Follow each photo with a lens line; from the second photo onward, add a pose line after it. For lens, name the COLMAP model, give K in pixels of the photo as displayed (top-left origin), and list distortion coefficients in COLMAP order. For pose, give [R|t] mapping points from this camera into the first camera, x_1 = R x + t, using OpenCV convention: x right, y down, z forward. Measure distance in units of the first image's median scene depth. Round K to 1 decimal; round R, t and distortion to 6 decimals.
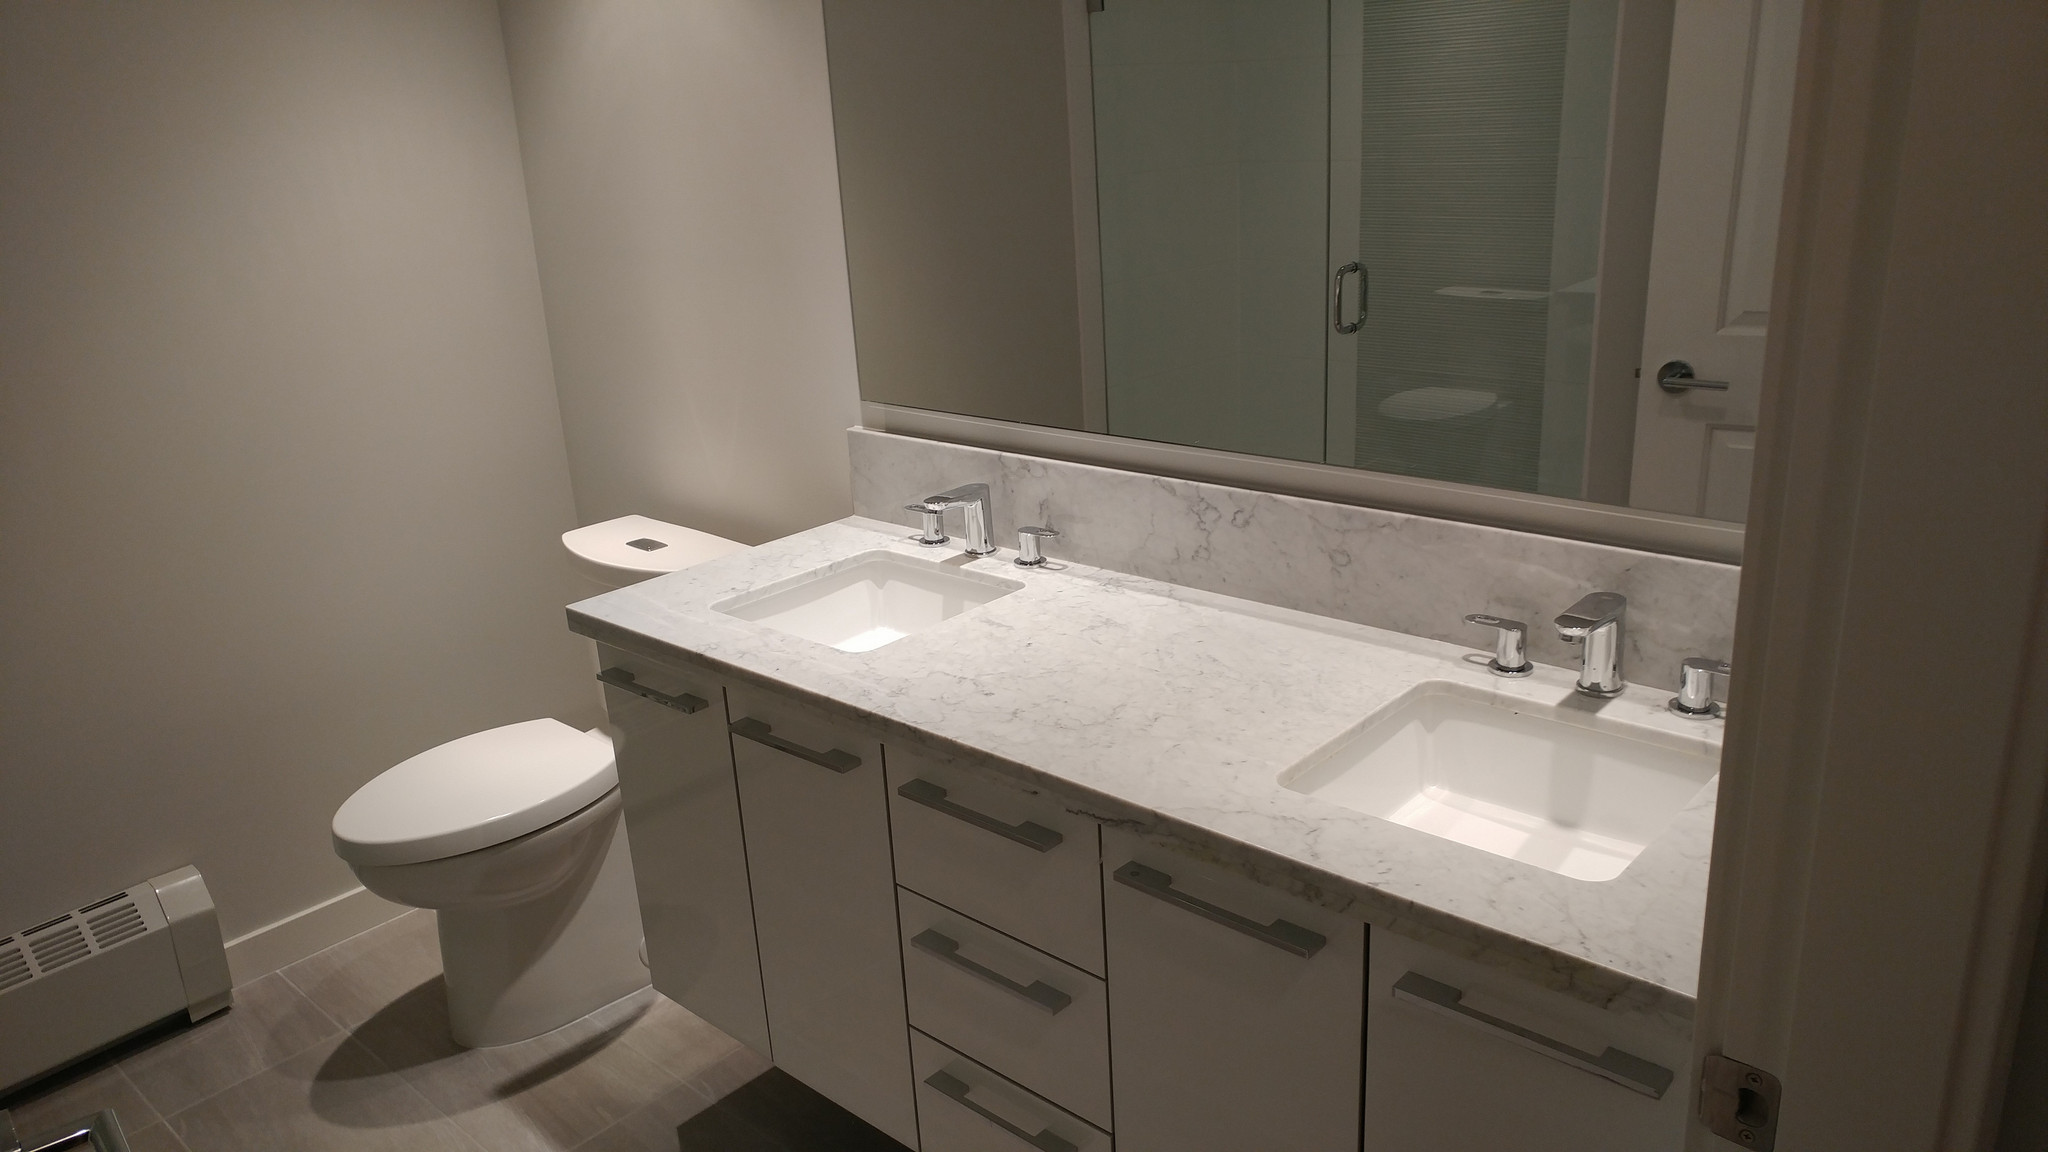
lens RADIAL K [[1444.8, 0, 1024.0], [0, 1444.8, 576.0], [0, 0, 1]] dist [-0.000082, -0.004782]
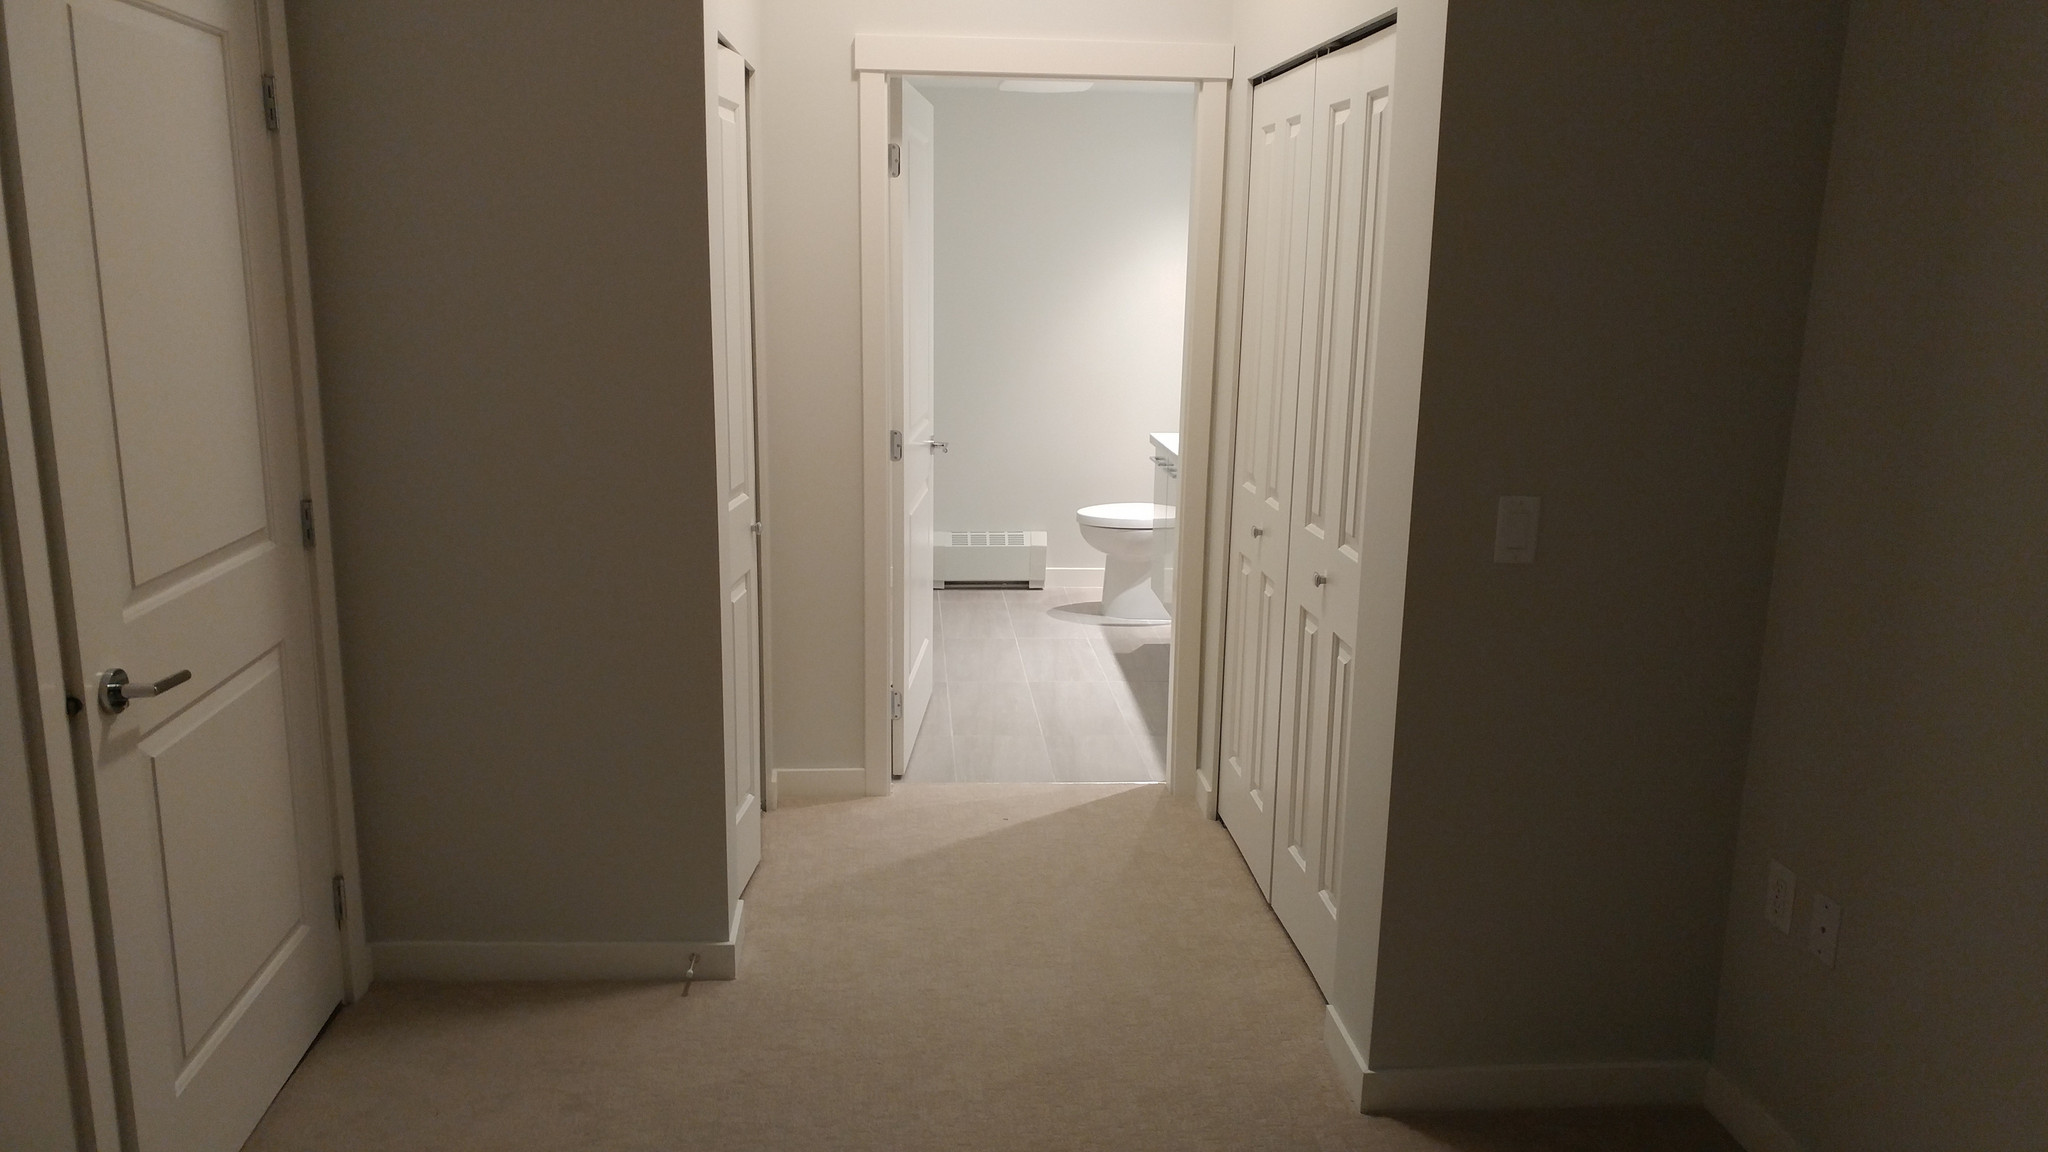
lens RADIAL K [[1444.8, 0, 1024.0], [0, 1444.8, 576.0], [0, 0, 1]] dist [-0.000082, -0.004782]
pose [[0.726690, 0.204174, -0.655922, 1.211476], [-0.269616, 0.962967, 0.001045, 0.302920], [0.631845, 0.176088, 0.754828, -1.063999]]
